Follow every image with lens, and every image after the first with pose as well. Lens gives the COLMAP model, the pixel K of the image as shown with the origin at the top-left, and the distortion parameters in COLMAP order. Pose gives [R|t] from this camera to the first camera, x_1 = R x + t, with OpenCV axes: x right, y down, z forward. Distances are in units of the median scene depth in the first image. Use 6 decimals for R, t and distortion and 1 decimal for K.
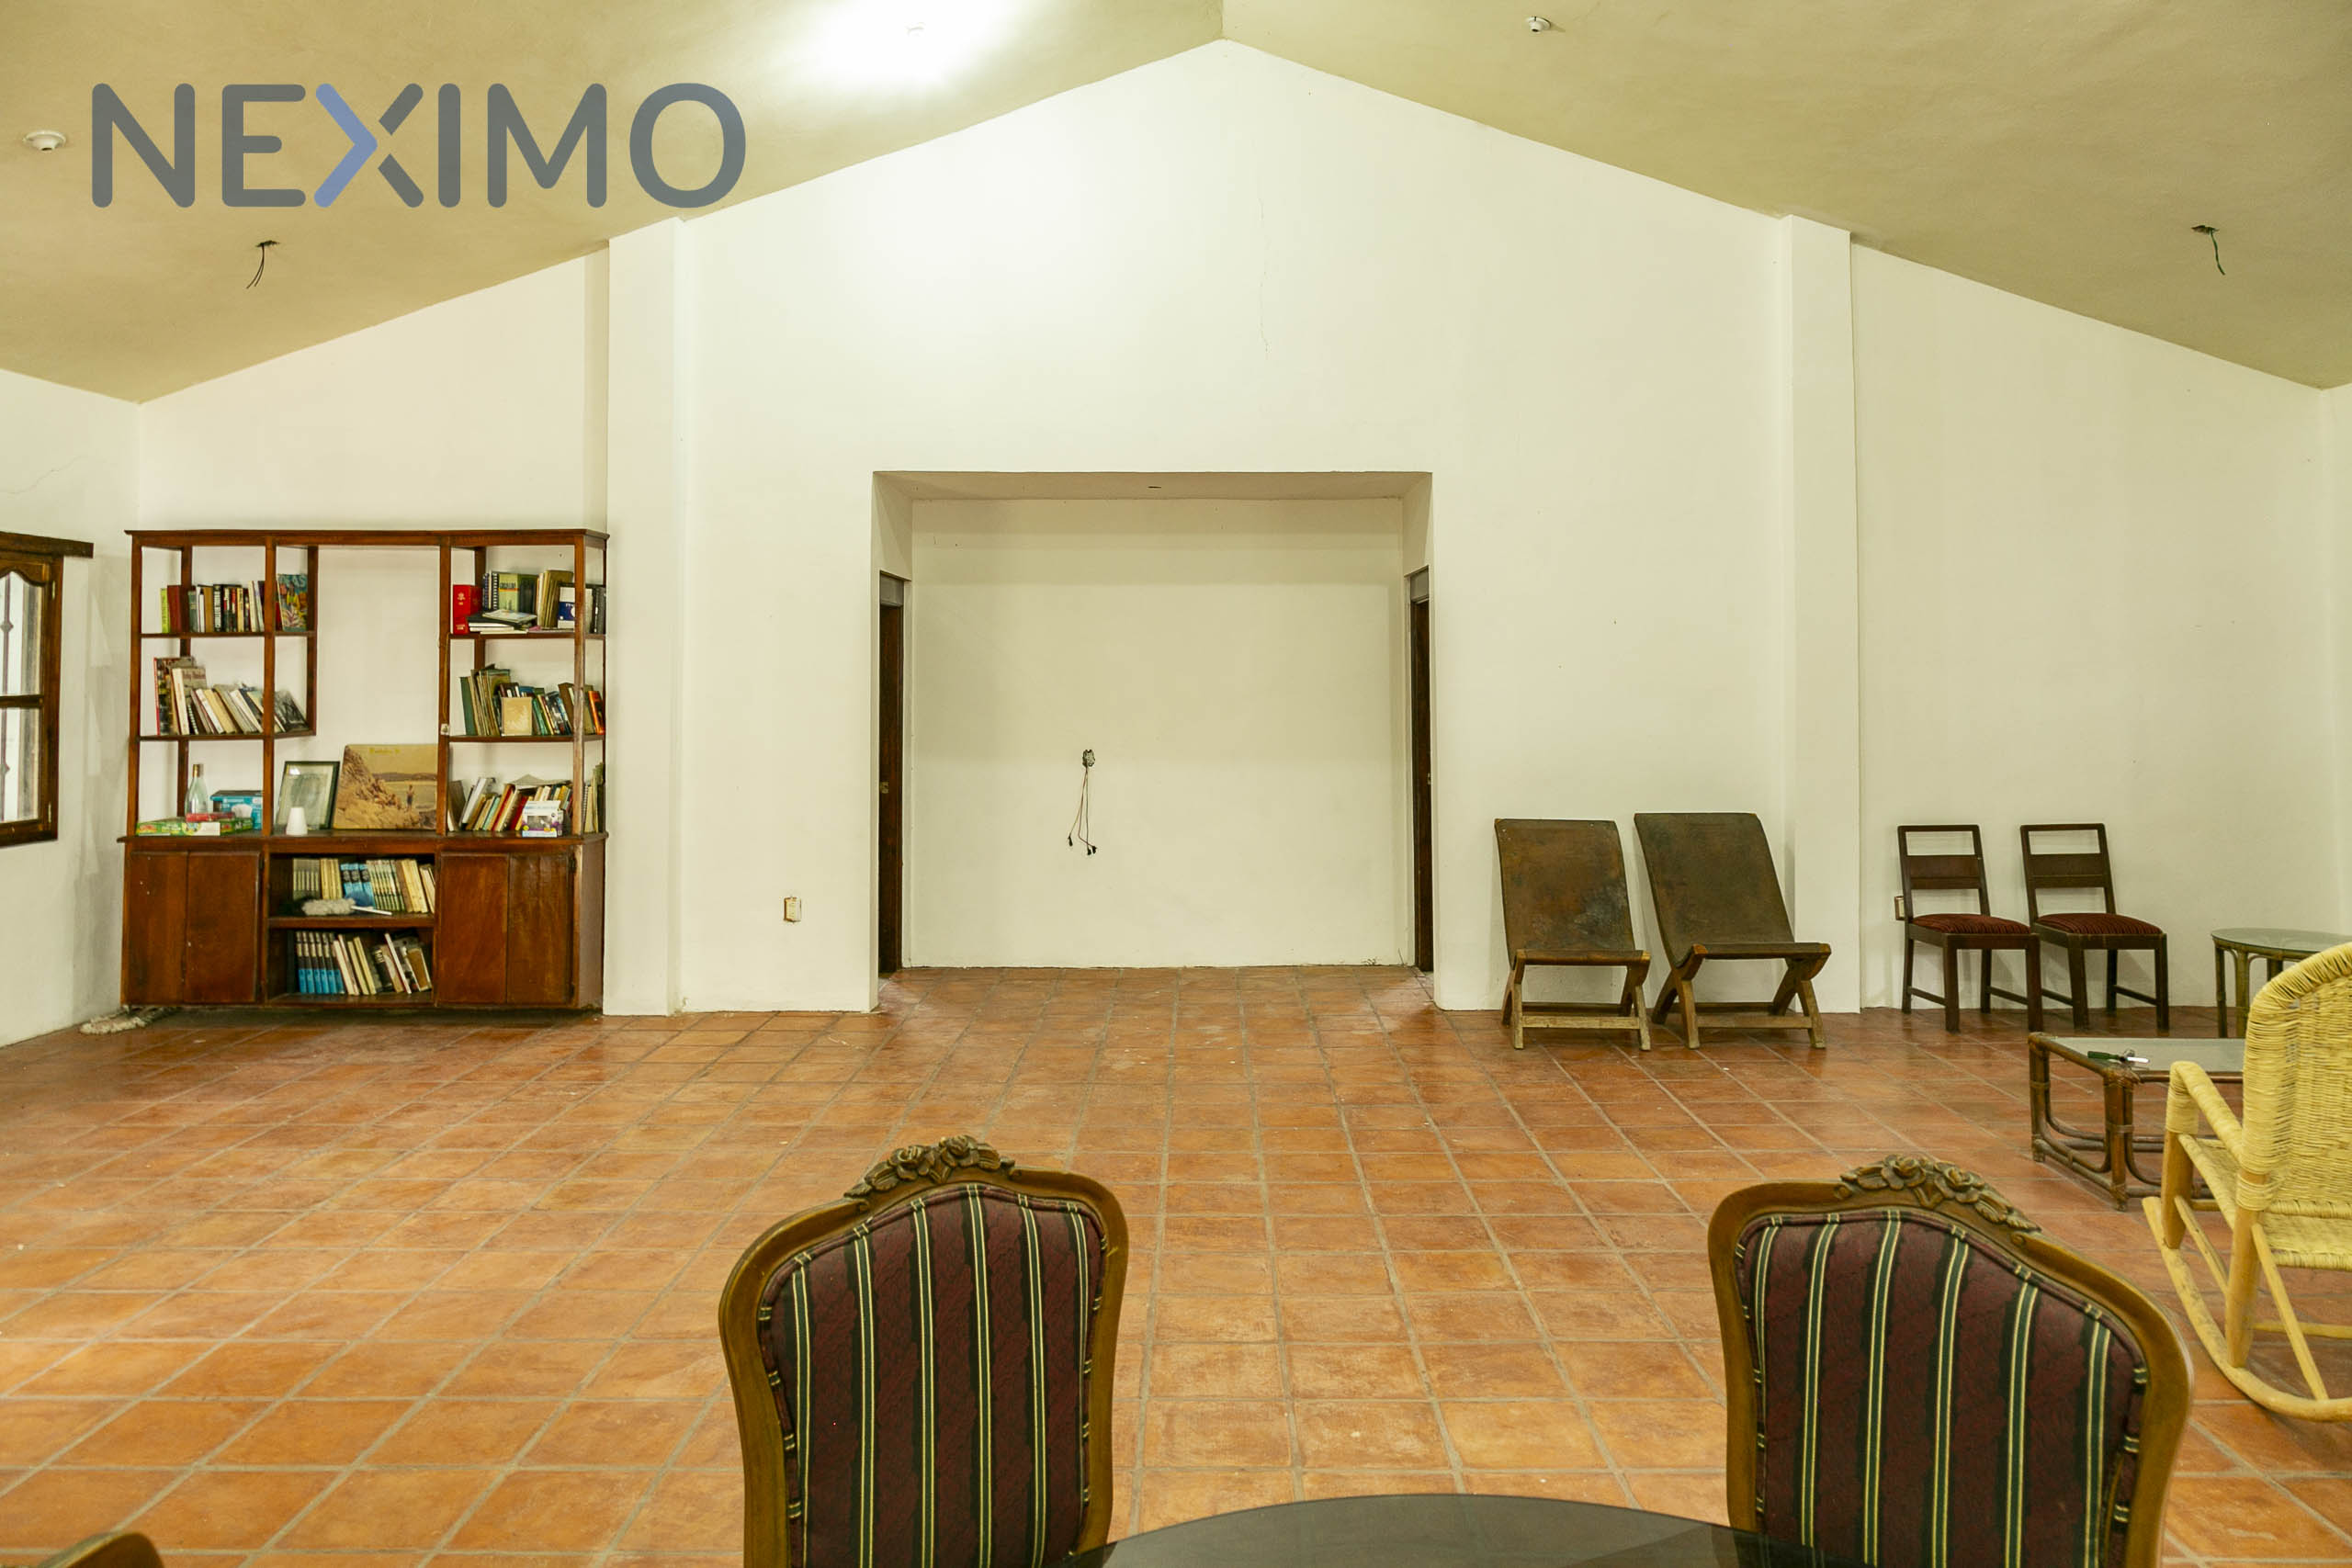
lens RADIAL K [[1595.4, 0, 1169.4], [0, 1595.4, 810.7], [0, 0, 1]] dist [-0.007101, -0.003917]
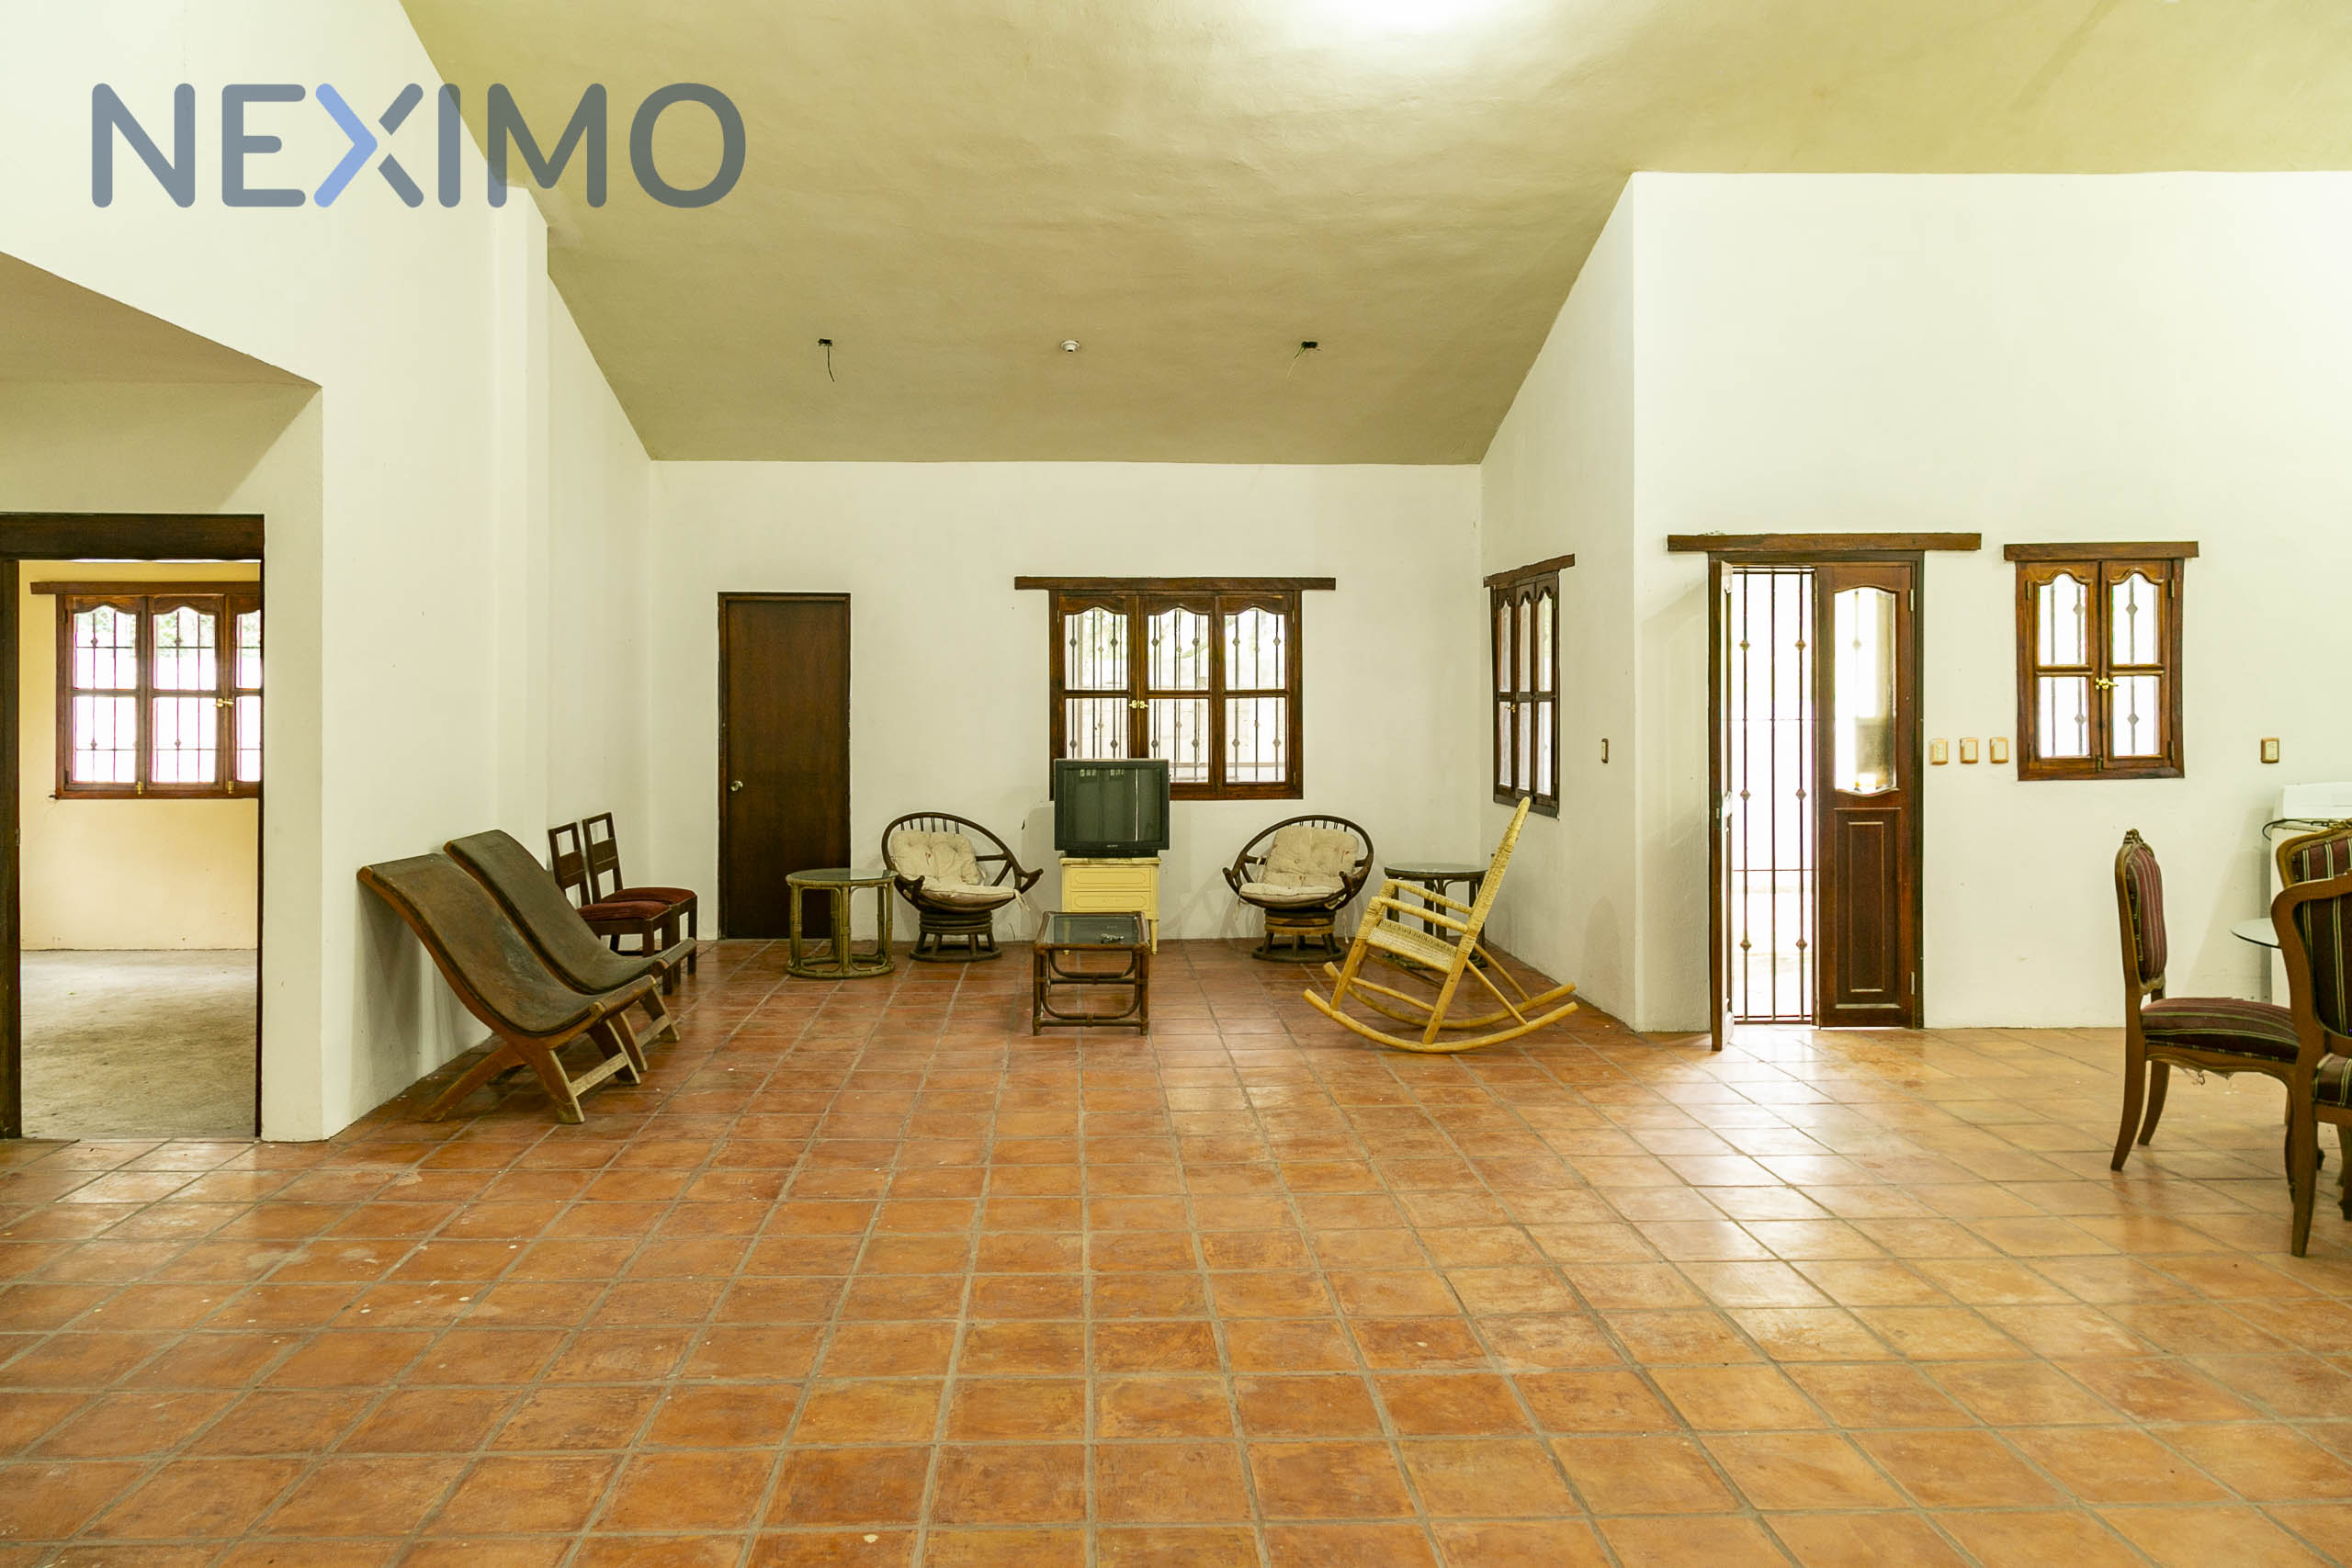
lens RADIAL K [[1543.5, 0, 1176.0], [0, 1543.5, 784.0], [0, 0, 1]] dist [-0.002495, -0.001005]
pose [[-0.053759, -0.058286, 0.996851, -0.622759], [0.085755, 0.994337, 0.062764, -0.052974], [-0.994865, 0.088860, -0.048456, 0.758278]]
